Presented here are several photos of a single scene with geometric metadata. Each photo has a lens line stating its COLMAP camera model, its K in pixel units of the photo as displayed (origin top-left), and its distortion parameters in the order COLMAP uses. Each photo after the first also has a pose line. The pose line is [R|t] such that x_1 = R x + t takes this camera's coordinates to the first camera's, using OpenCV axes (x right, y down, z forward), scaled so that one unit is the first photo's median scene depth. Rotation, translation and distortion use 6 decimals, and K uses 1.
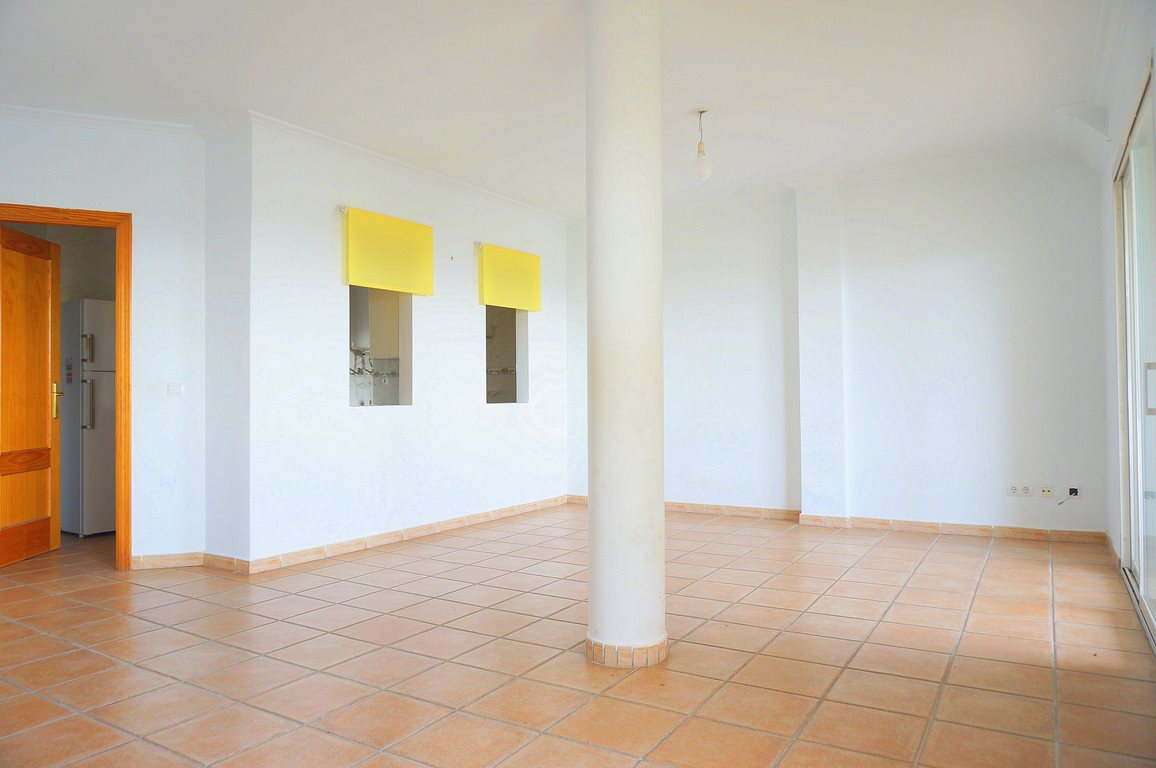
lens RADIAL K [[764.1, 0, 580.2], [0, 764.1, 386.9], [0, 0, 1]] dist [-0.003452, -0.000242]
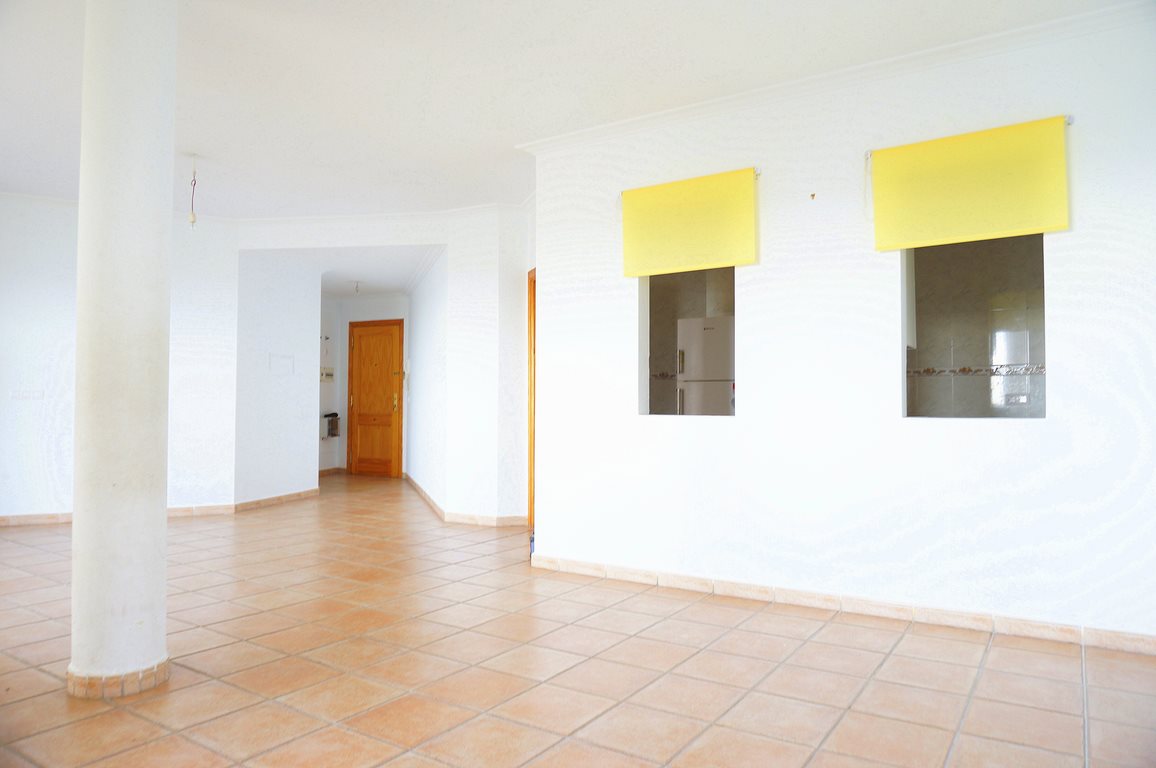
lens RADIAL K [[764.1, 0, 577.9], [0, 764.1, 386.4], [0, 0, 1]] dist [-0.003452, -0.000242]
pose [[-0.022618, -0.021076, -0.999522, 0.541531], [0.011216, 0.999710, -0.021333, 0.009012], [0.999681, -0.011693, -0.022375, 0.889805]]
